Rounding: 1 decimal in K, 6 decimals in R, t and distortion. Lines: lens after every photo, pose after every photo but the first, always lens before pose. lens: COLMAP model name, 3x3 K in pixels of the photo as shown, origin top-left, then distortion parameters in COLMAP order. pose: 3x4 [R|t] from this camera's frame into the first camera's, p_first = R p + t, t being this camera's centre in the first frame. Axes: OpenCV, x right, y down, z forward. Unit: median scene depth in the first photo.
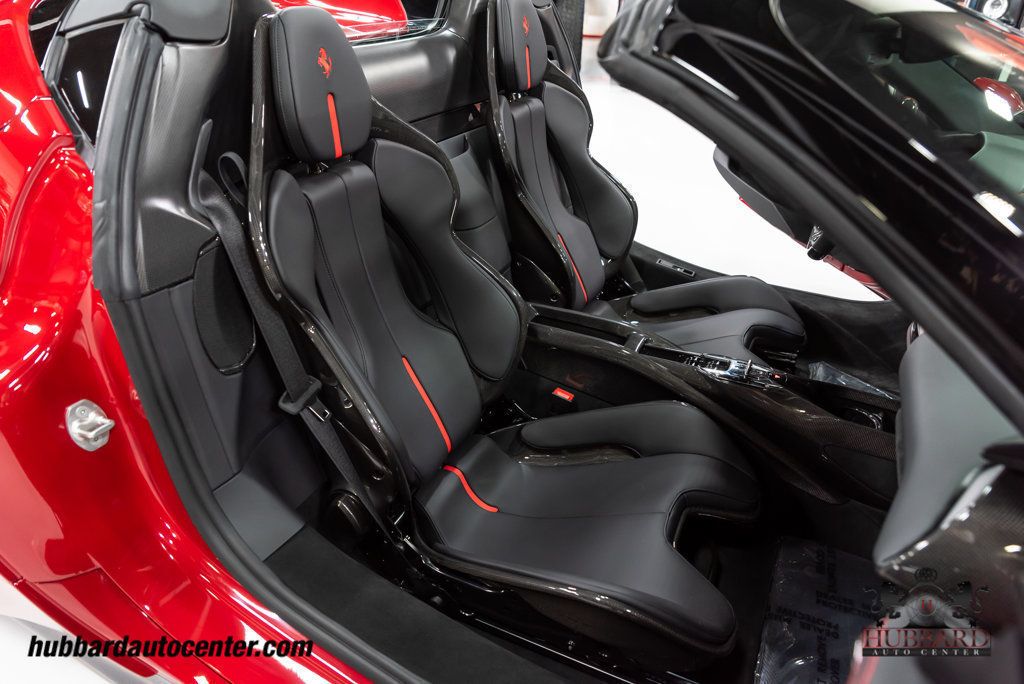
lens RADIAL K [[670.0, 0, 512.0], [0, 670.0, 342.0], [0, 0, 1]] dist [-0.002697, 0.000180]
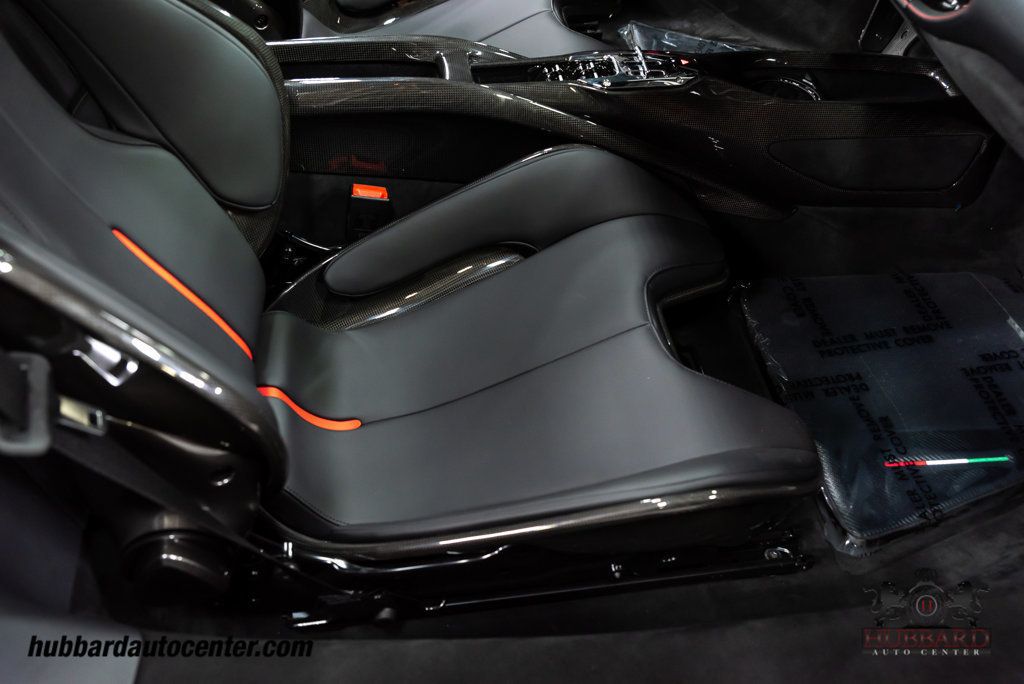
lens RADIAL K [[938.9, 0, 512.0], [0, 938.9, 342.0], [0, 0, 1]] dist [-0.006729, -0.007718]
pose [[0.827431, -0.384501, 0.409287, -0.211368], [0.237844, 0.900182, 0.364833, -0.073366], [-0.508712, -0.204528, 0.836290, 0.260286]]
